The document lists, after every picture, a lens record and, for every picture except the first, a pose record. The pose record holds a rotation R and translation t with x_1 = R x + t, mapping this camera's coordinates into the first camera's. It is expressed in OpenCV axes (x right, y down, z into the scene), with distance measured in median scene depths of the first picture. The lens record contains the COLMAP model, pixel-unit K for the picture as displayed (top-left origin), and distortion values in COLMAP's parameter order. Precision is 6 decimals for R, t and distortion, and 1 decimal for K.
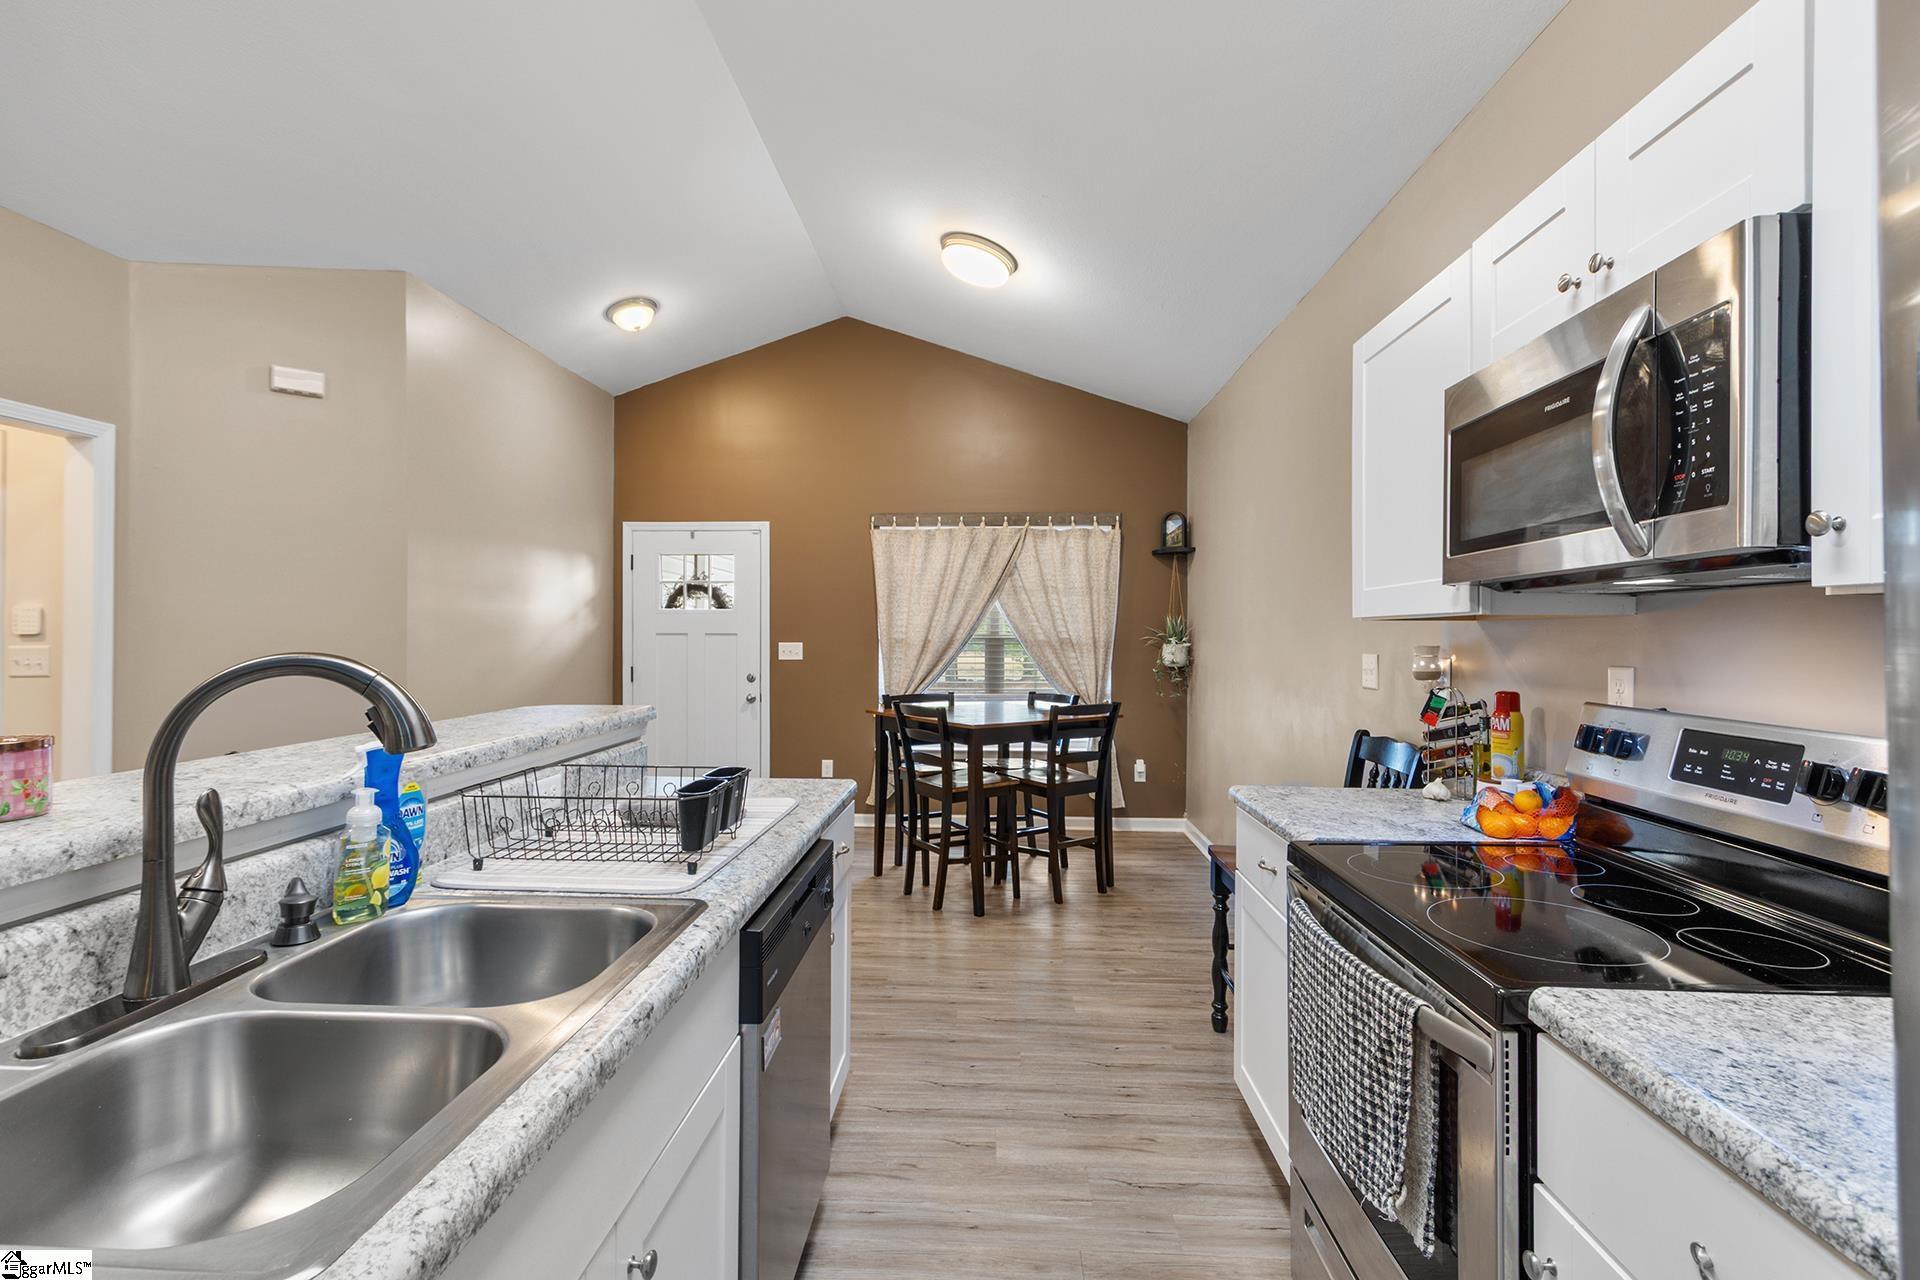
lens RADIAL K [[880.8, 0, 953.1], [0, 880.8, 632.5], [0, 0, 1]] dist [0.005404, -0.001943]
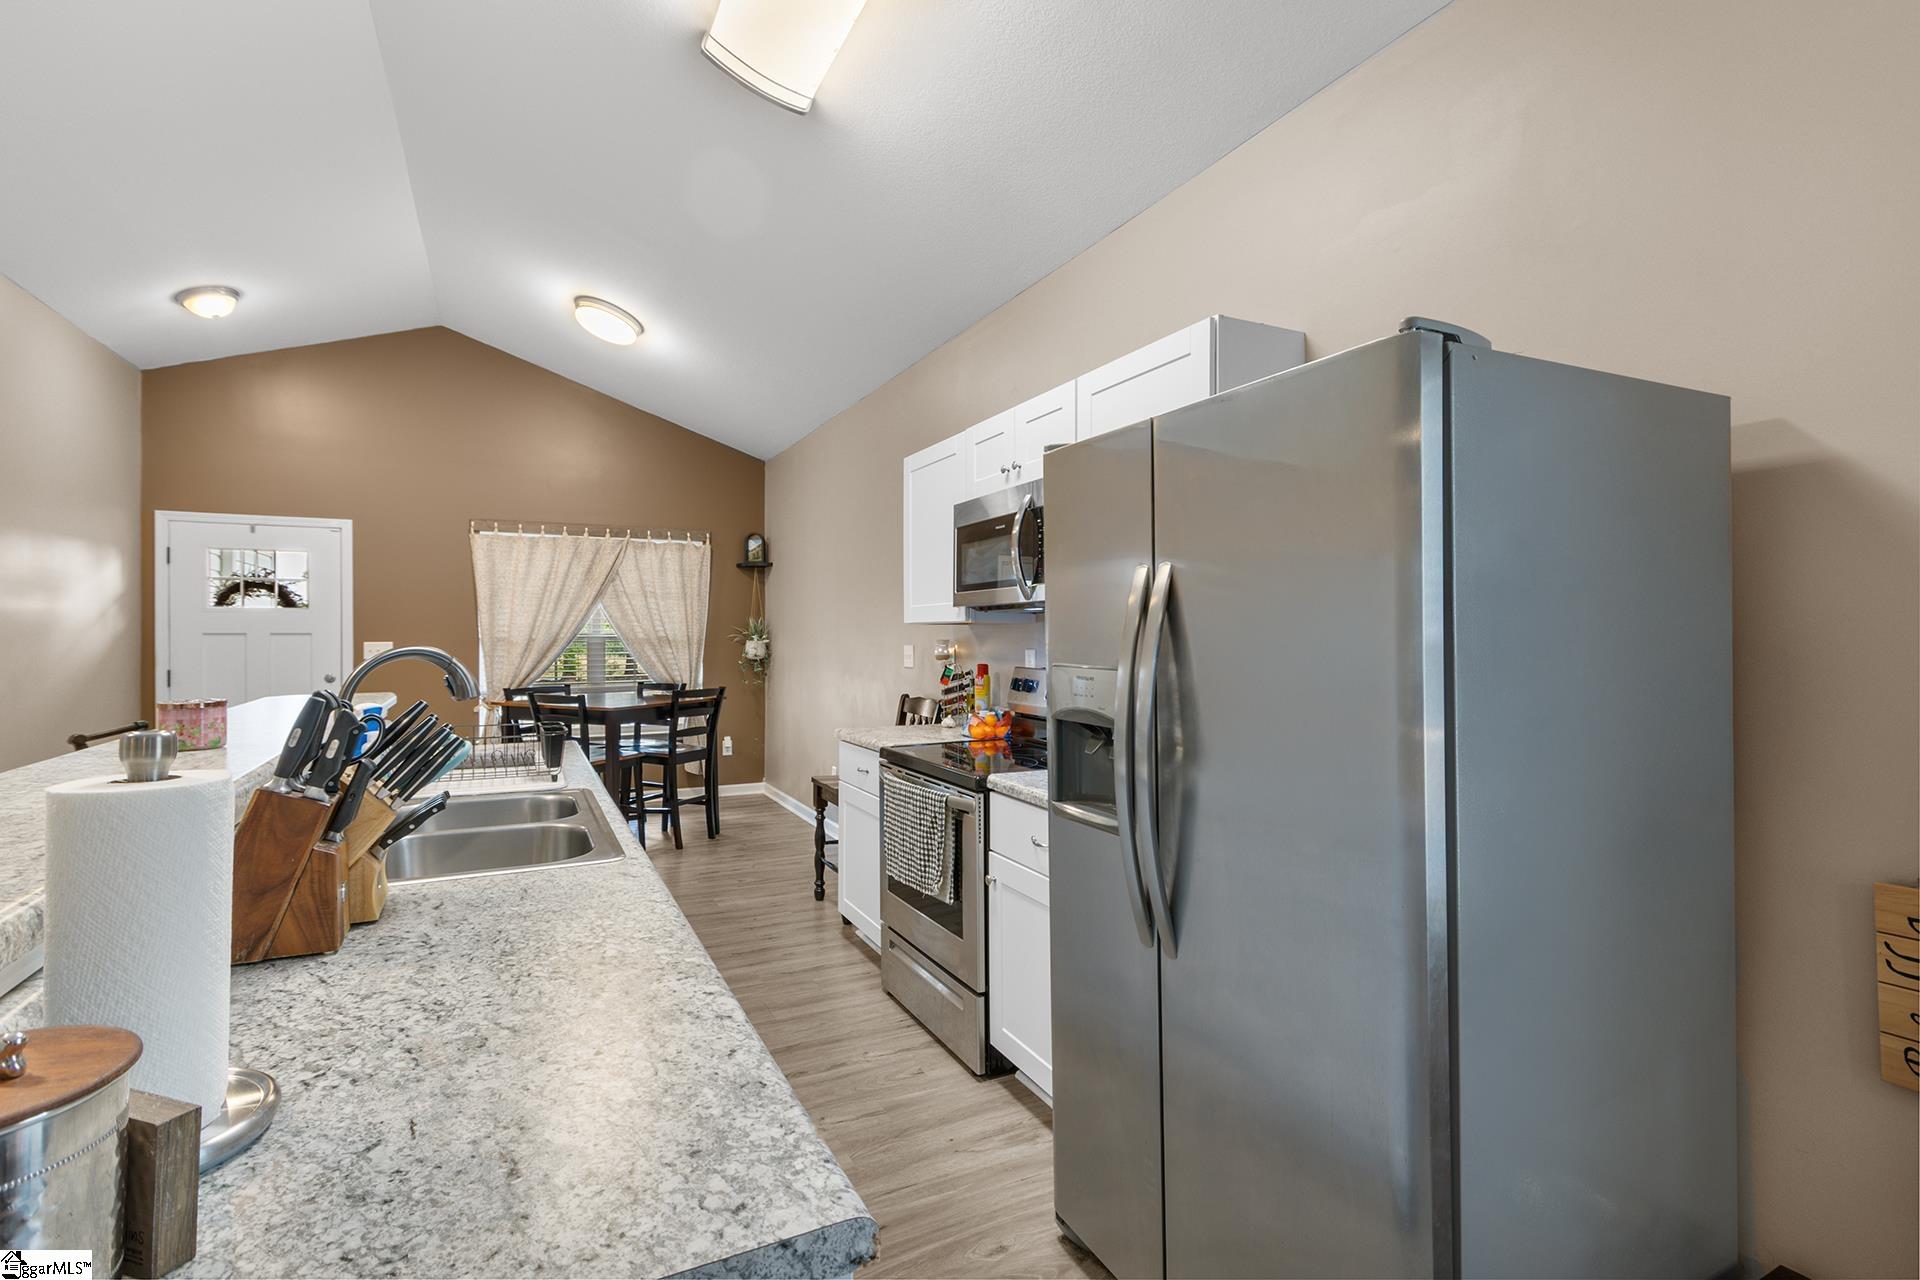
lens RADIAL K [[880.8, 0, 949.7], [0, 880.8, 628.9], [0, 0, 1]] dist [0.005404, -0.001943]
pose [[0.869367, -0.001085, 0.494166, -0.119739], [0.001814, 0.999998, -0.000996, -0.001559], [-0.494164, 0.001763, 0.869367, -0.198721]]
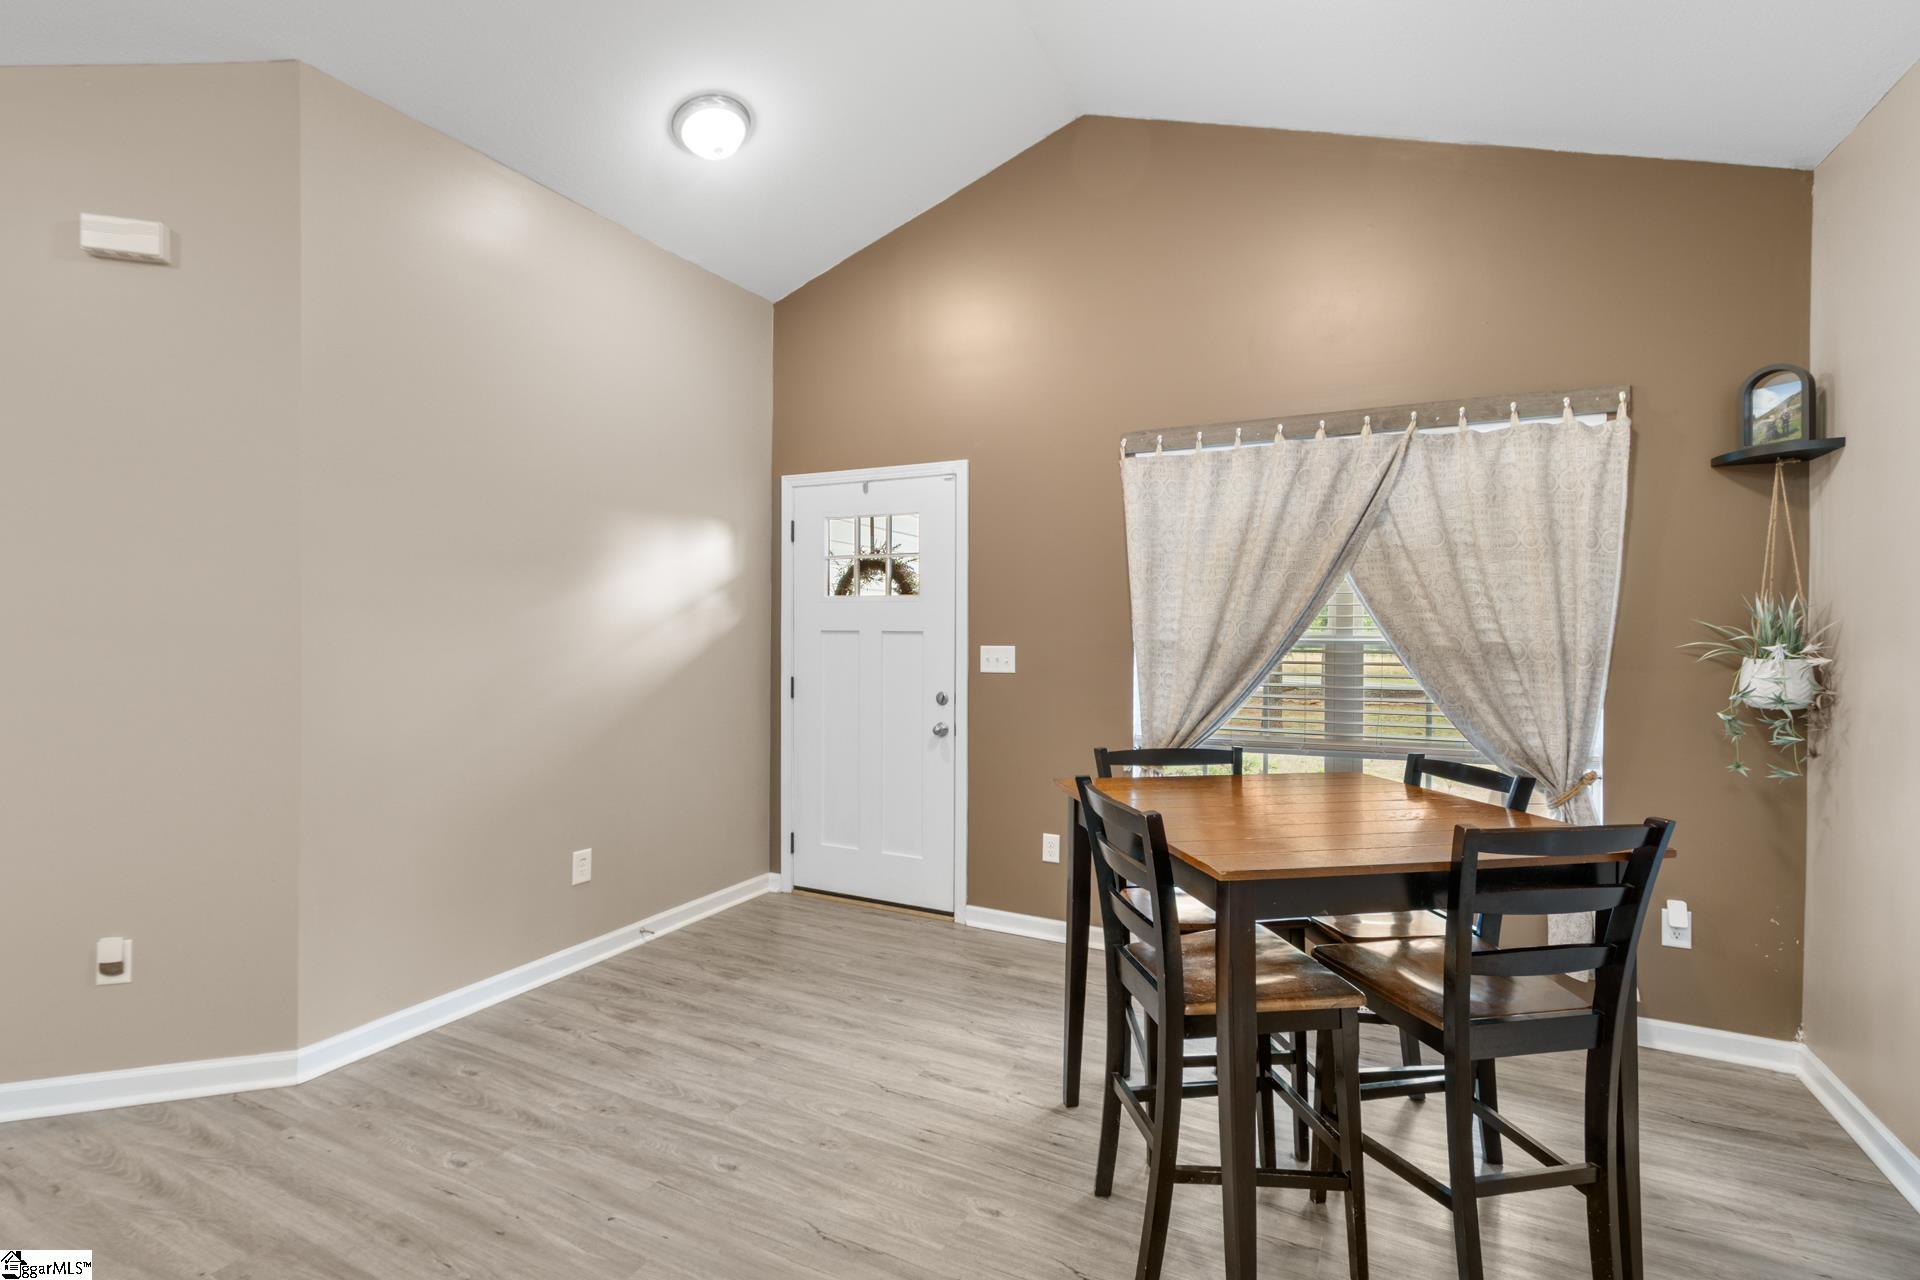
lens RADIAL K [[880.8, 0, 954.3], [0, 880.8, 633.7], [0, 0, 1]] dist [0.005404, -0.001943]
pose [[0.915558, 0.005426, -0.402150, 0.047038], [-0.003315, 0.999977, 0.005944, -0.001088], [0.402173, -0.004109, 0.915554, 0.413827]]
